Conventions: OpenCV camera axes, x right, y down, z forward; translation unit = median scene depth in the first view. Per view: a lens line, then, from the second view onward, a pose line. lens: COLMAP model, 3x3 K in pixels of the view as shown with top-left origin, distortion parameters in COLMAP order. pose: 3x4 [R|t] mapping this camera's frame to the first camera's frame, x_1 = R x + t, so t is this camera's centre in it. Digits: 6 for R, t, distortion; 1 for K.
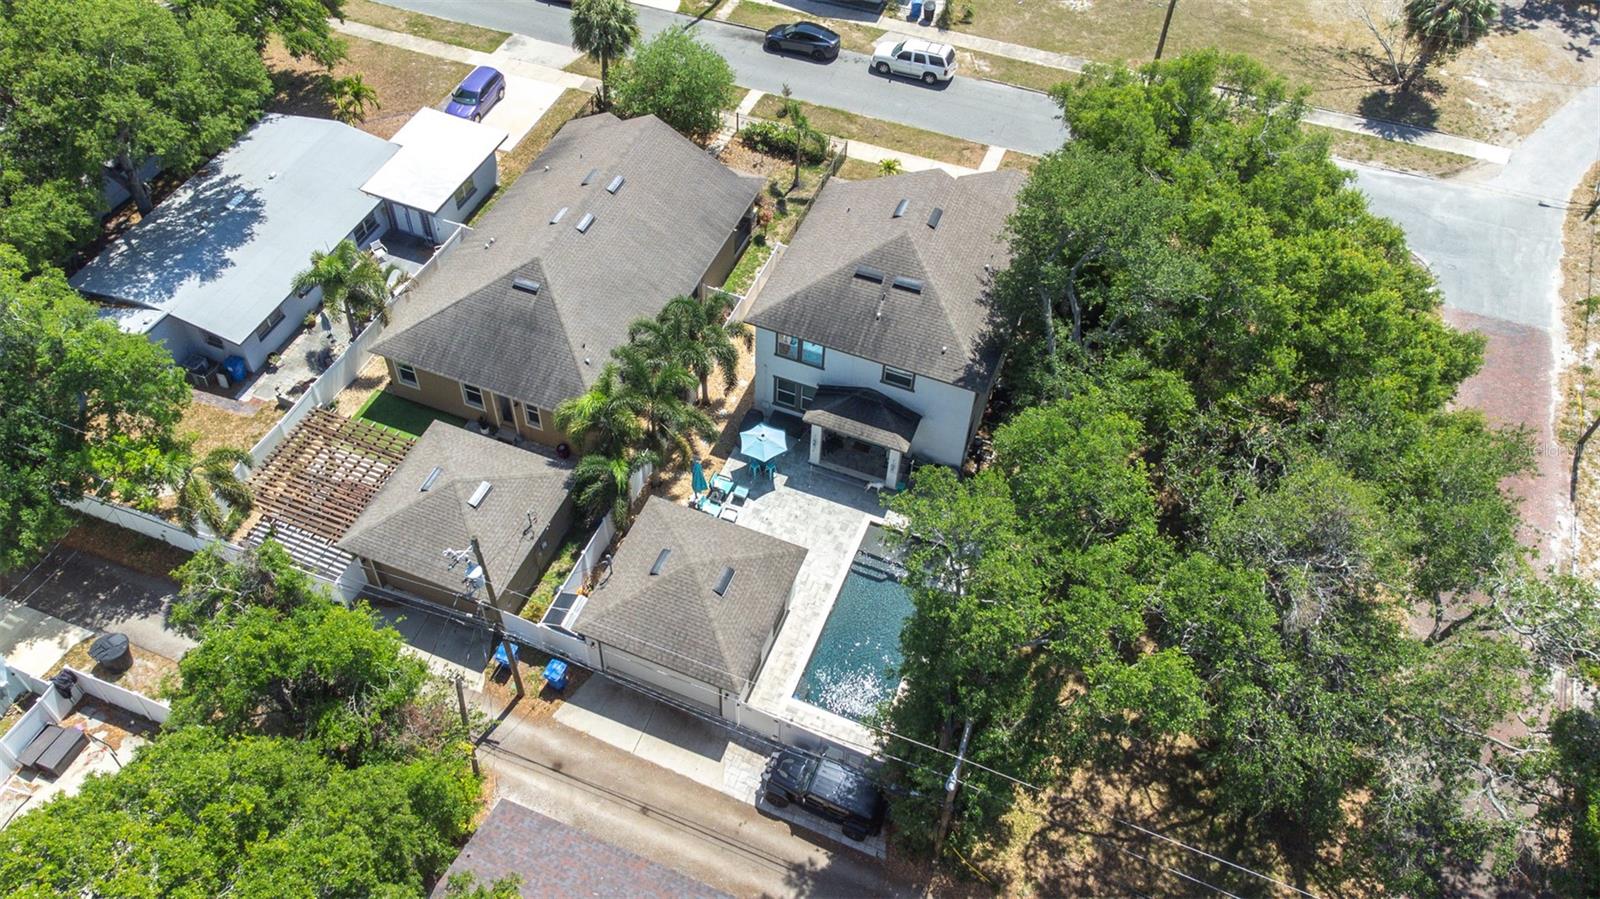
lens RADIAL K [[1200.2, 0, 763.4], [0, 1200.2, 453.9], [0, 0, 1]] dist [0.027959, 0.000425]
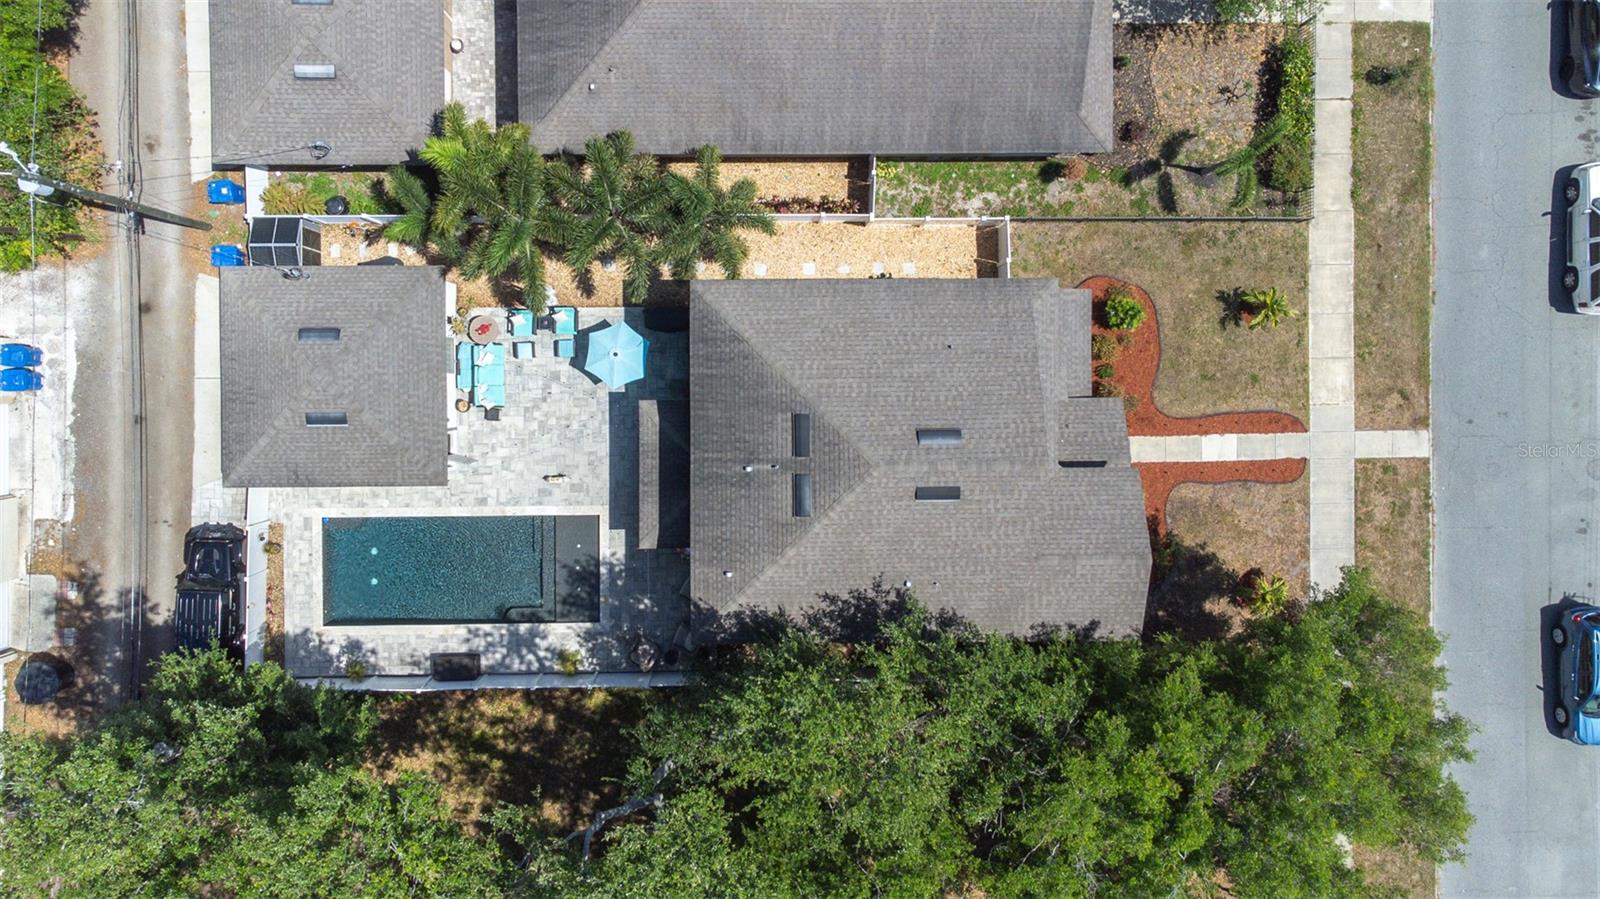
lens RADIAL K [[1209.3, 0, 801.9], [0, 1209.3, 395.5], [0, 0, 1]] dist [0.029358, 0.003535]
pose [[0.388113, 0.921529, 0.012320, 0.056885], [-0.724249, 0.296705, 0.622439, -0.538705], [0.569940, -0.250499, 0.782572, 0.459644]]
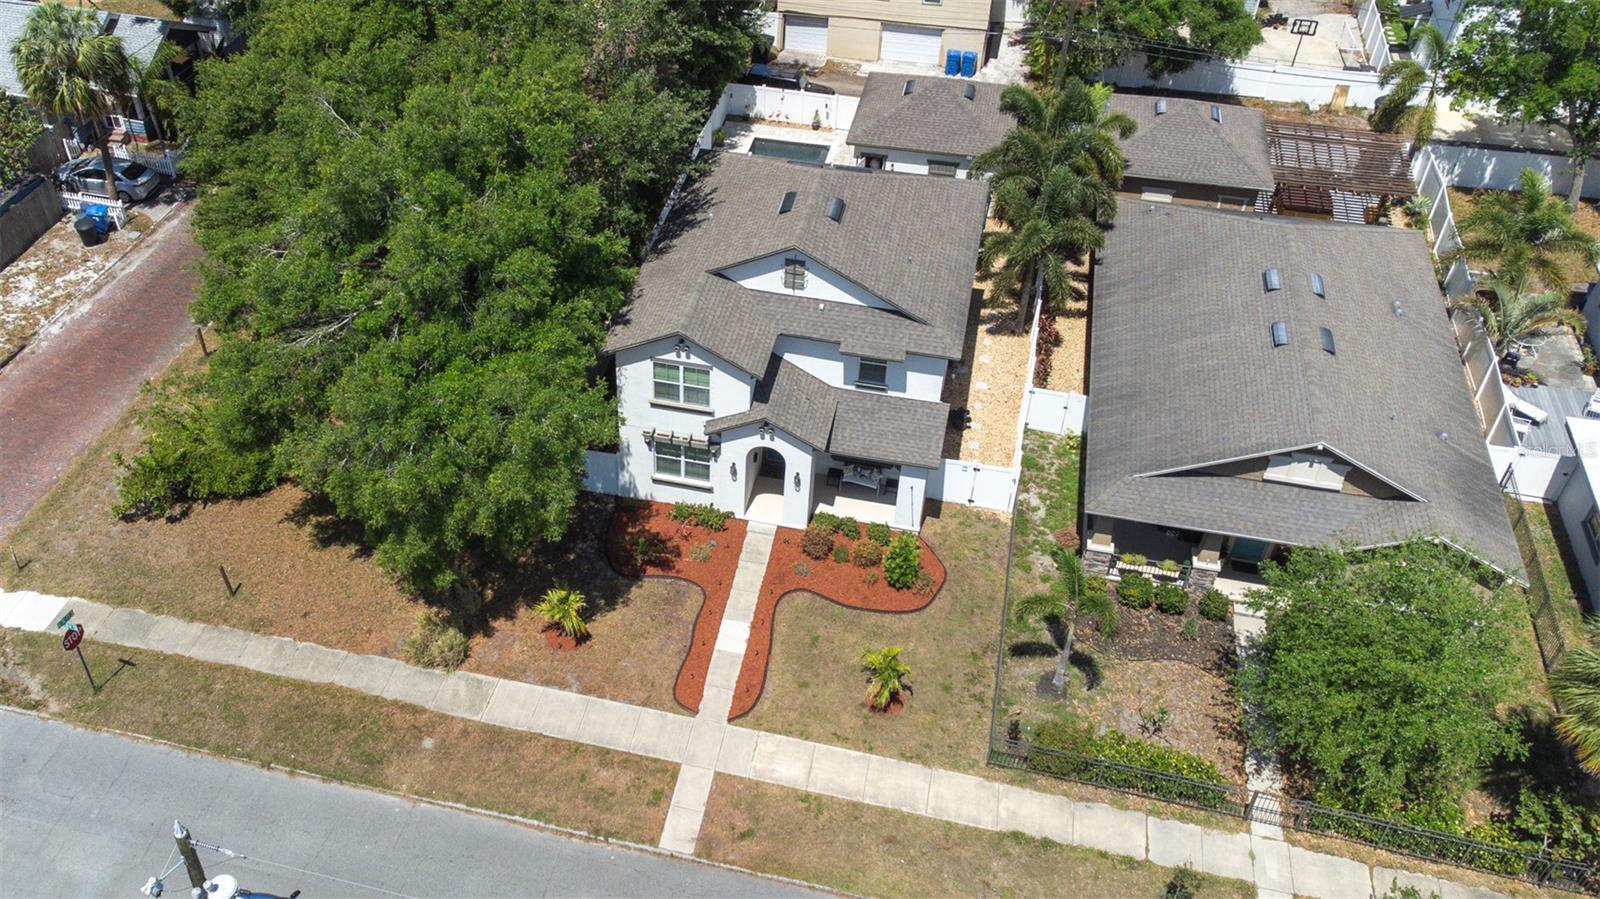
lens RADIAL K [[1381.0, 0, 678.1], [0, 1381.0, 432.1], [0, 0, 1]] dist [0.006837, 0.087235]
pose [[-0.989638, 0.091431, -0.110713, 0.308314], [-0.110934, 0.002675, 0.993824, -1.006083], [0.091163, 0.995808, 0.007496, 1.093840]]
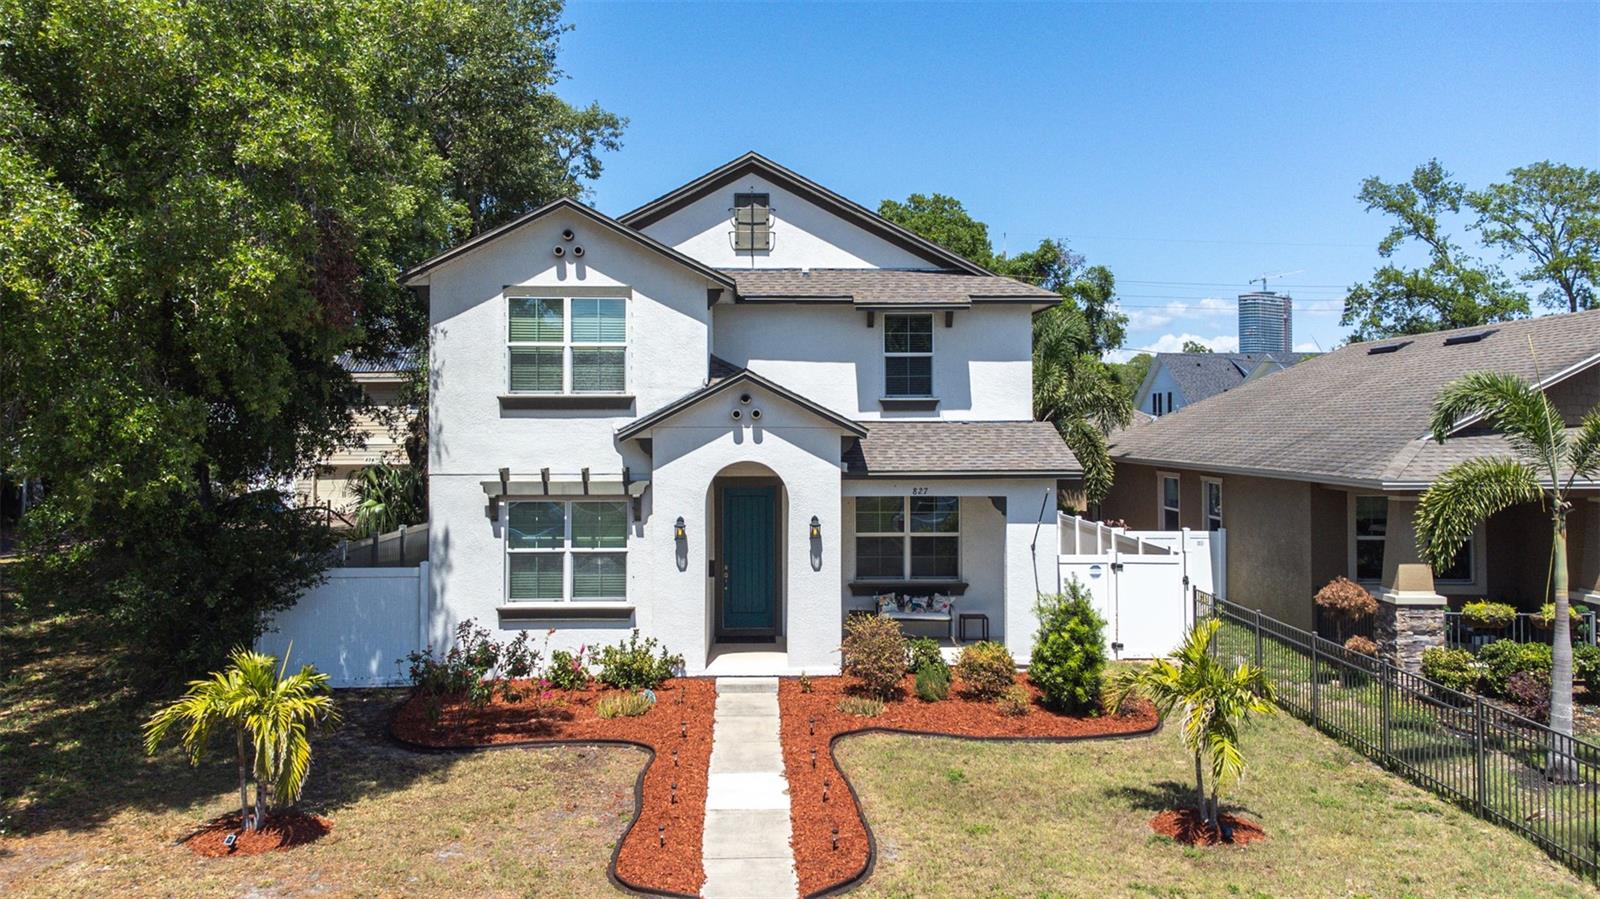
lens RADIAL K [[1209.3, 0, 801.9], [0, 1209.3, 395.5], [0, 0, 1]] dist [0.029358, 0.003535]
pose [[-0.910851, -0.017991, -0.412344, 0.297891], [-0.320933, 0.659067, 0.680171, -0.467275], [0.259525, 0.751869, -0.606086, 1.312062]]
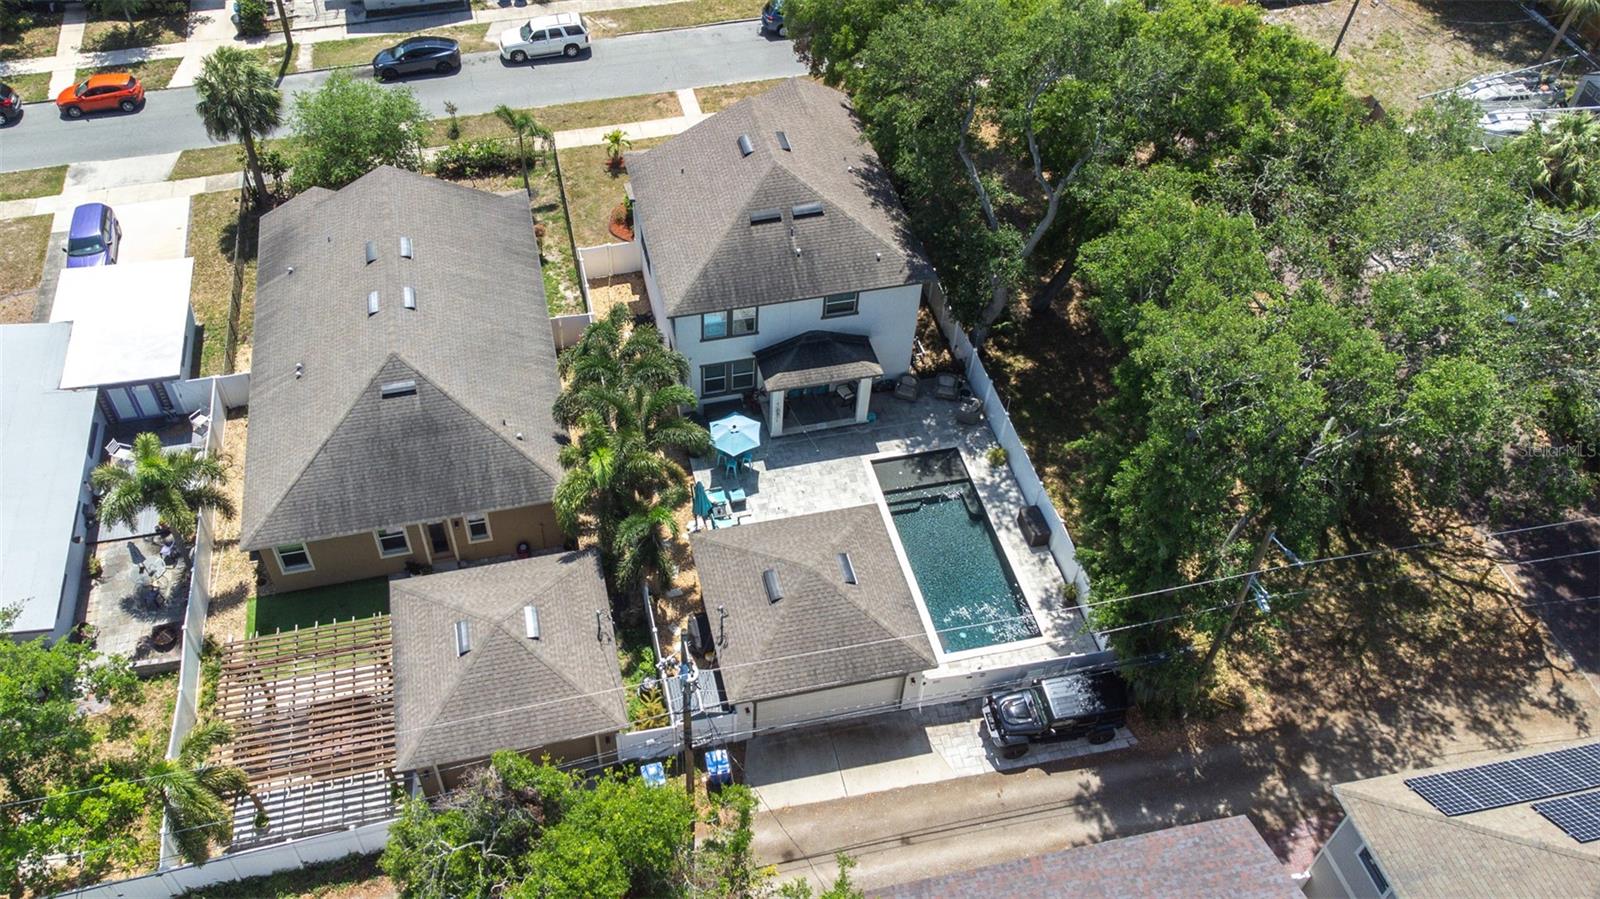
lens RADIAL K [[1224.7, 0, 726.7], [0, 1224.7, 443.9], [0, 0, 1]] dist [0.024686, 0.008718]
pose [[0.824658, -0.425947, 0.372167, -0.338790], [0.437194, 0.897469, 0.058411, -0.057754], [-0.358888, 0.114540, 0.926326, 0.154011]]
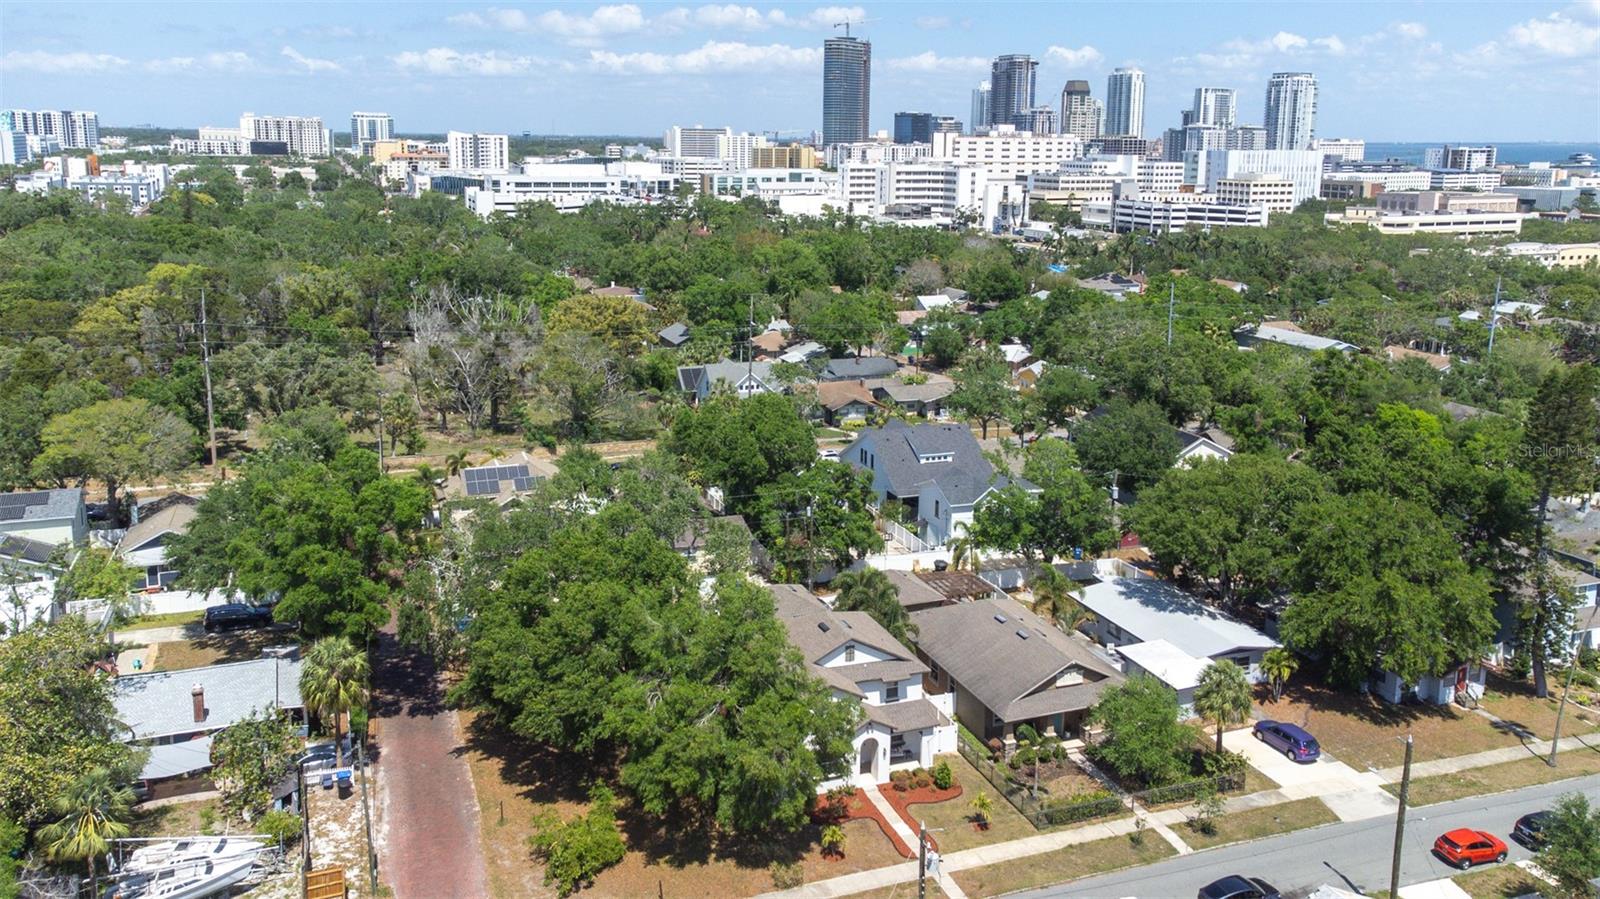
lens RADIAL K [[1262.2, 0, 796.0], [0, 1262.2, 348.4], [0, 0, 1]] dist [0.089662, -0.214946]
pose [[-0.724715, 0.101027, -0.681602, 1.209508], [-0.540741, 0.529709, 0.653458, -1.393261], [0.427068, 0.842141, -0.329259, 1.182697]]
